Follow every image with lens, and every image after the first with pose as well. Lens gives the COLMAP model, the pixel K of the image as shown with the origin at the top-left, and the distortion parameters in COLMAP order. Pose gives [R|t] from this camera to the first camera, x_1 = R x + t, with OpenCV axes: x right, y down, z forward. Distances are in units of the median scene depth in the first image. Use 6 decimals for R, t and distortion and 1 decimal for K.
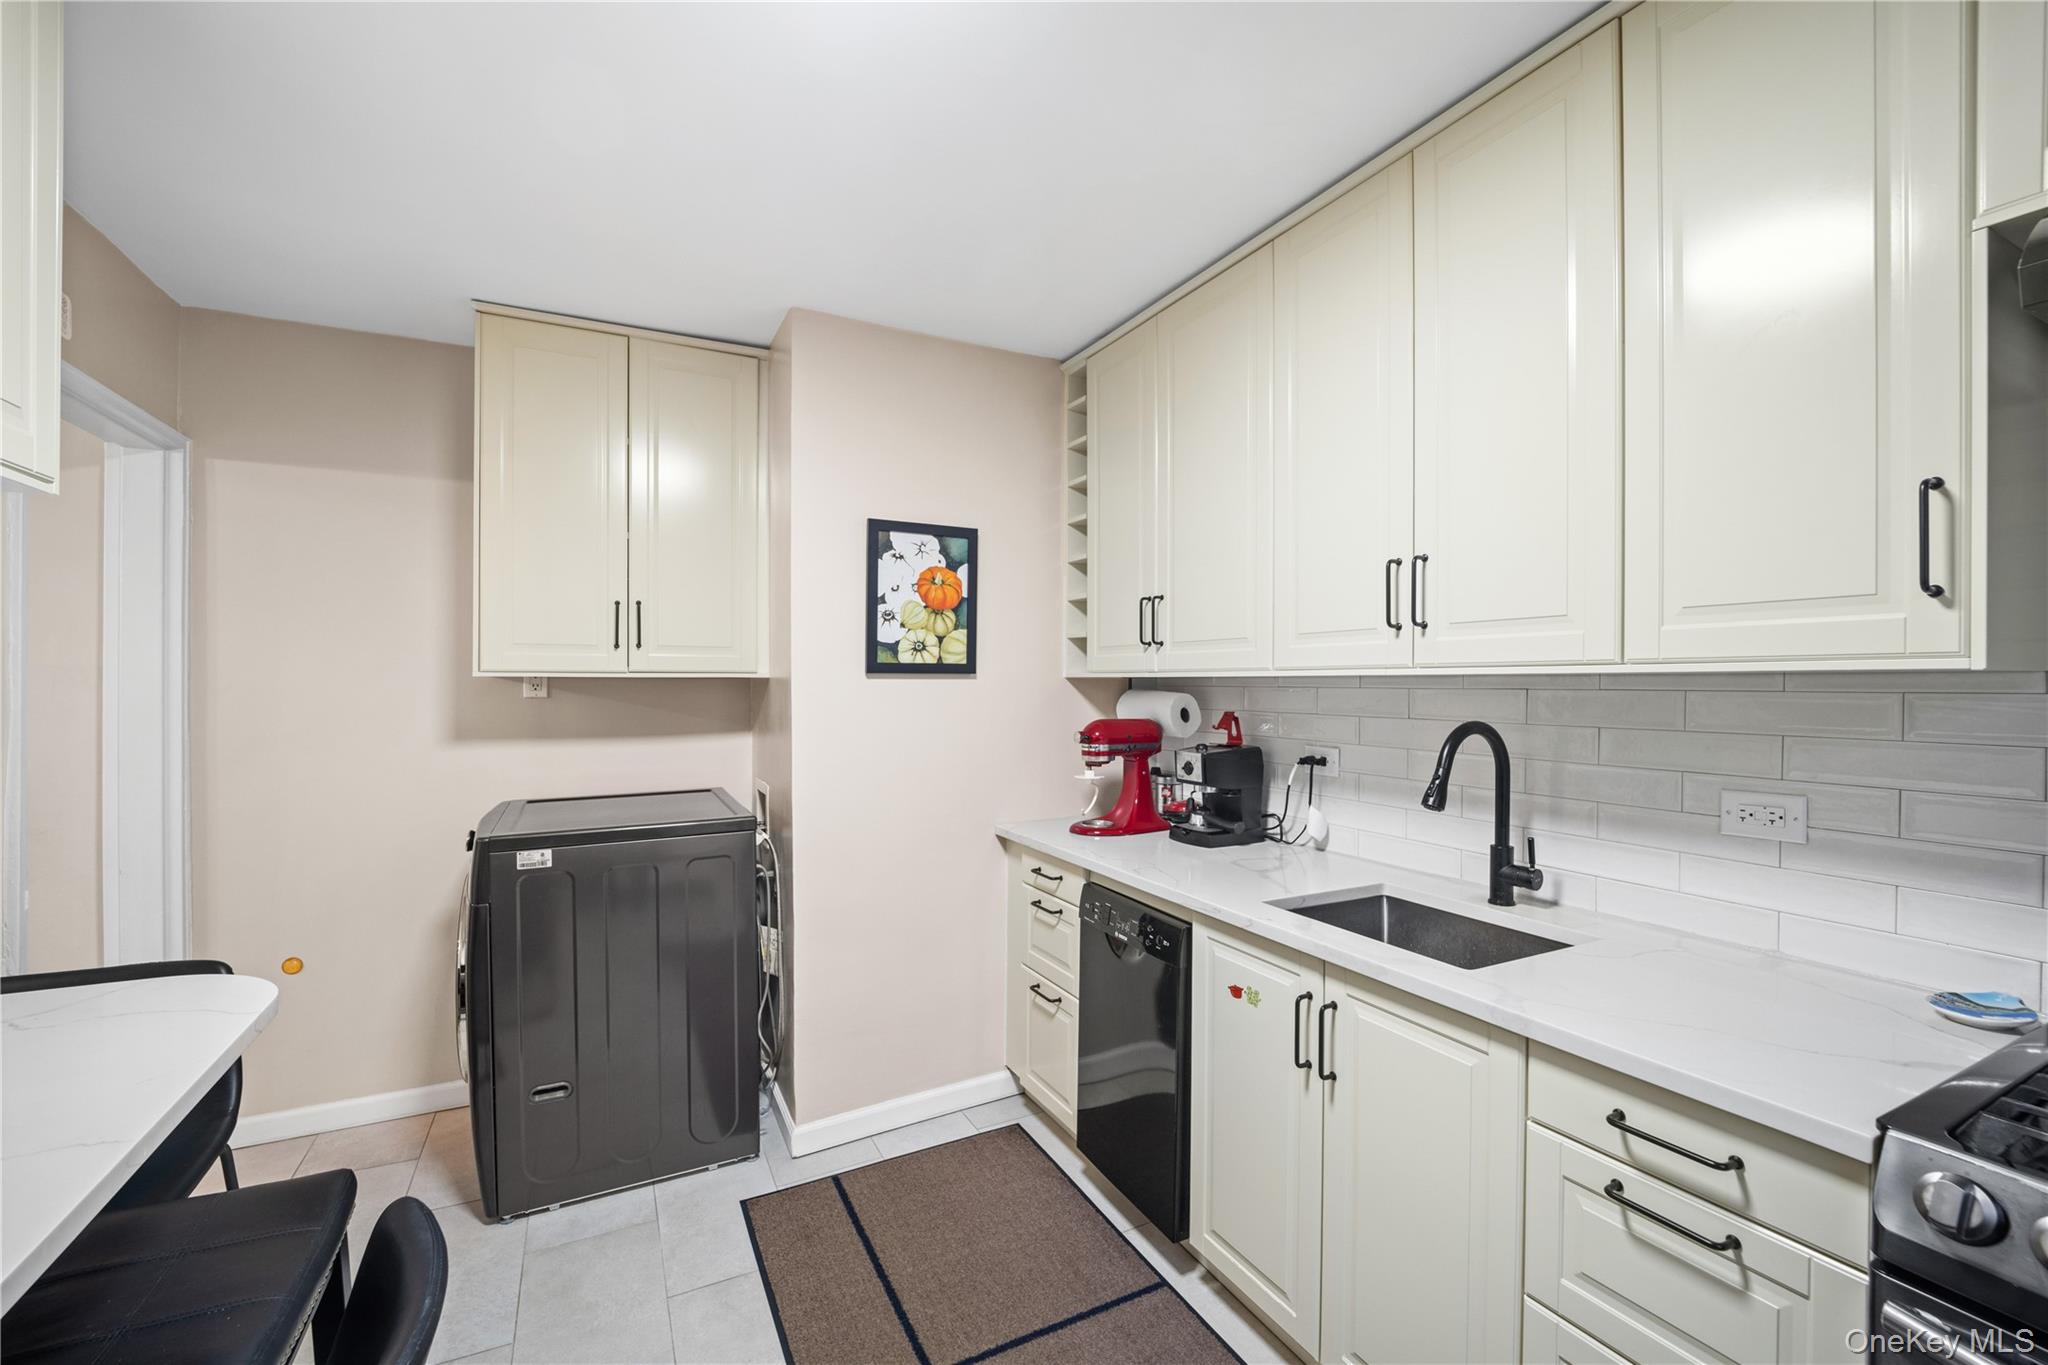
lens RADIAL K [[842.7, 0, 1037.5], [0, 842.7, 682.0], [0, 0, 1]] dist [-0.002067, -0.006060]
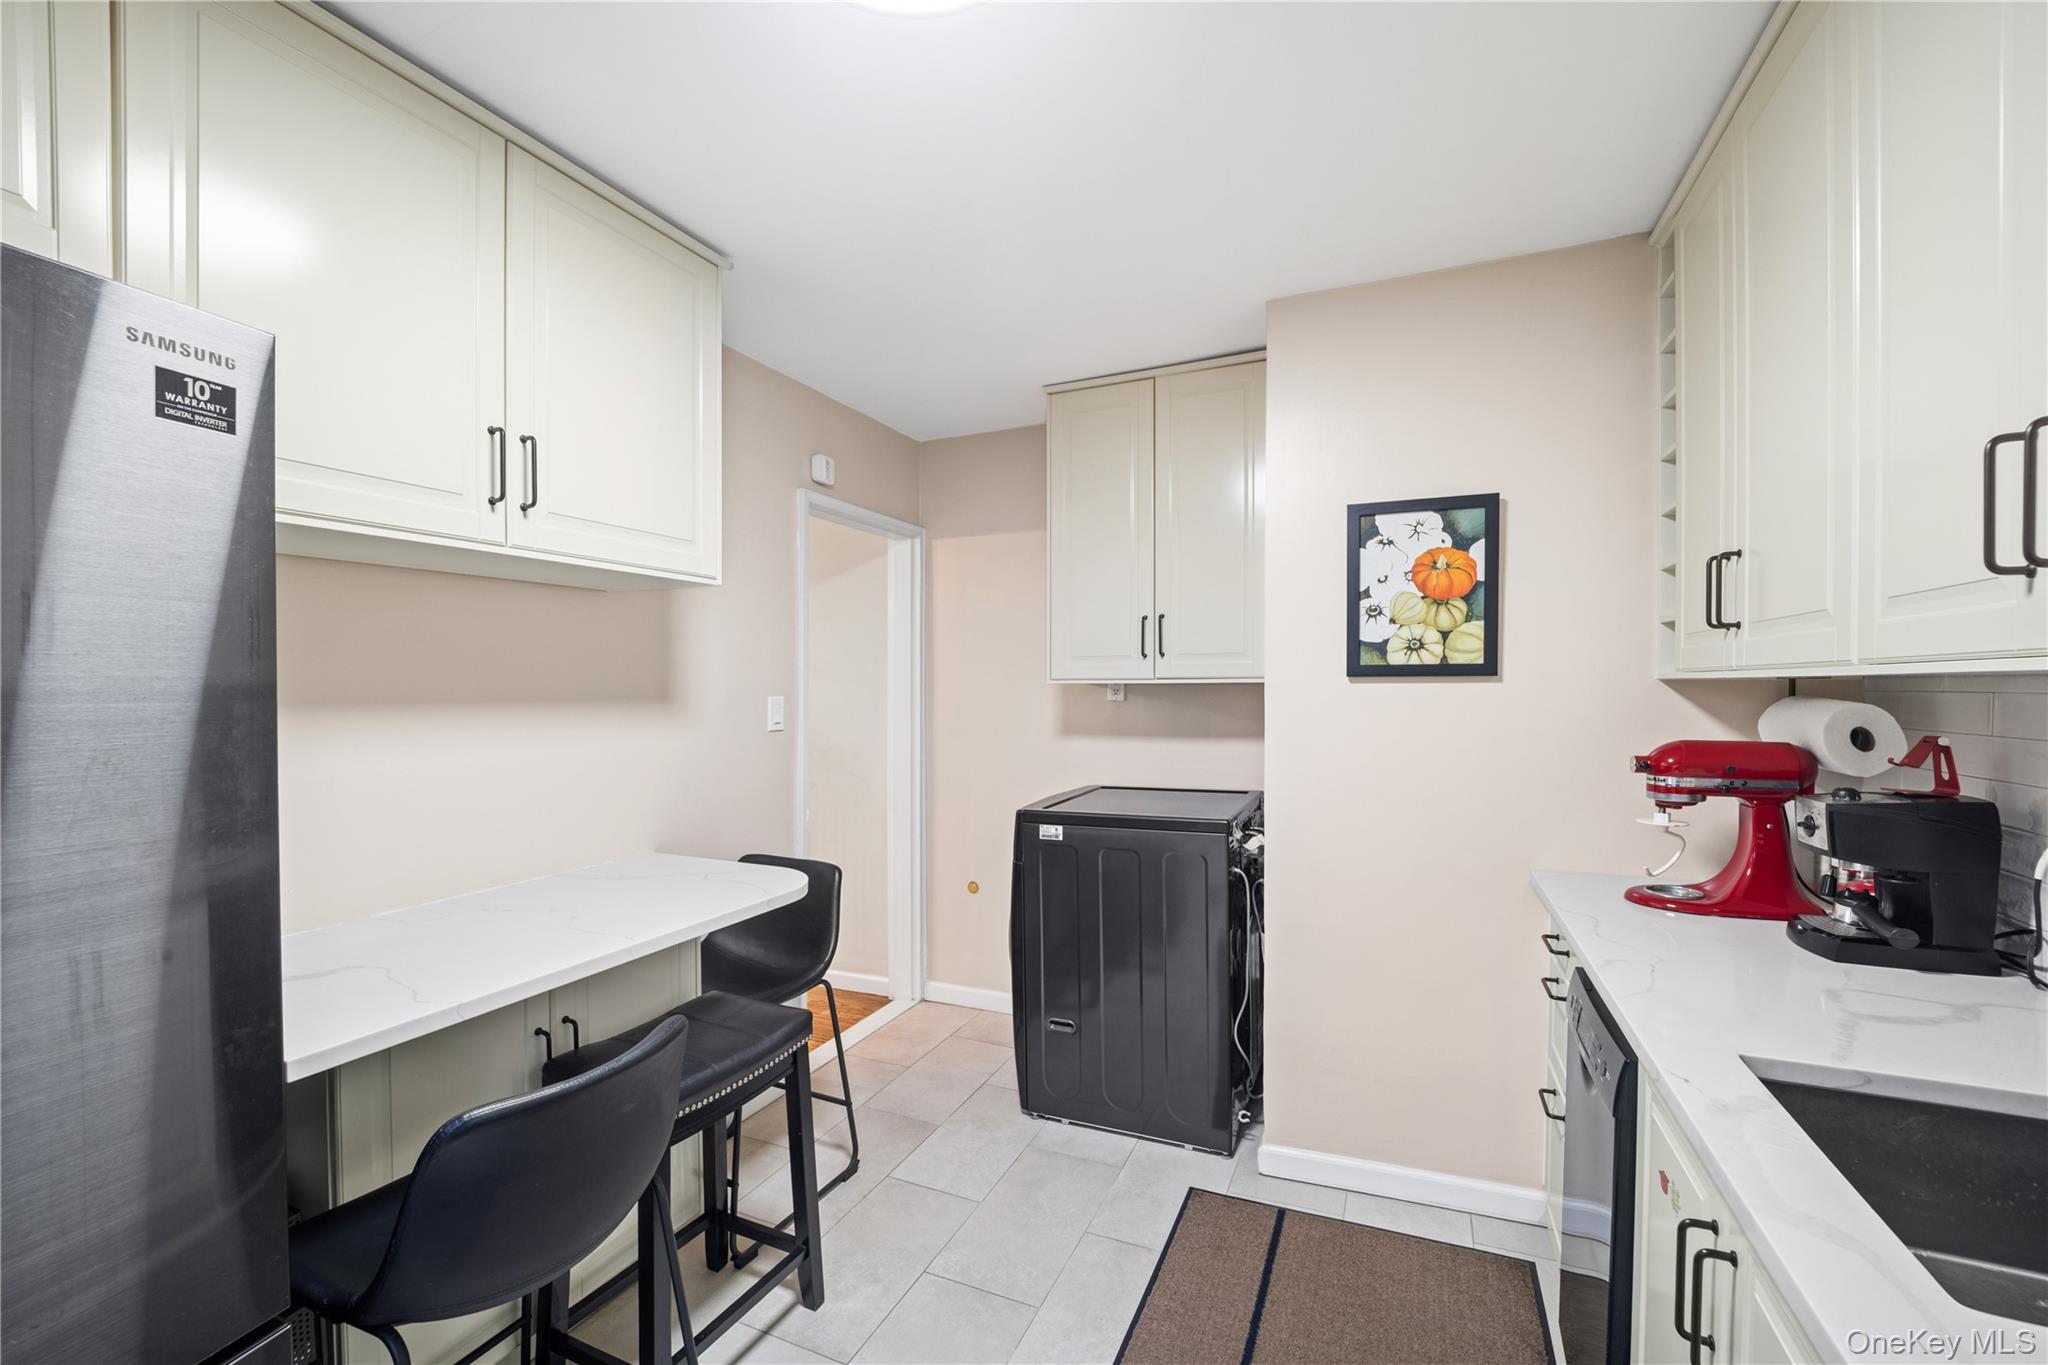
lens RADIAL K [[852.7, 0, 1030.8], [0, 852.7, 690.0], [0, 0, 1]] dist [-0.003154, -0.006825]
pose [[0.621821, -0.000597, -0.783159, 0.290999], [0.004844, 0.999984, 0.003083, -0.001063], [0.783144, -0.005711, 0.621814, 0.163012]]
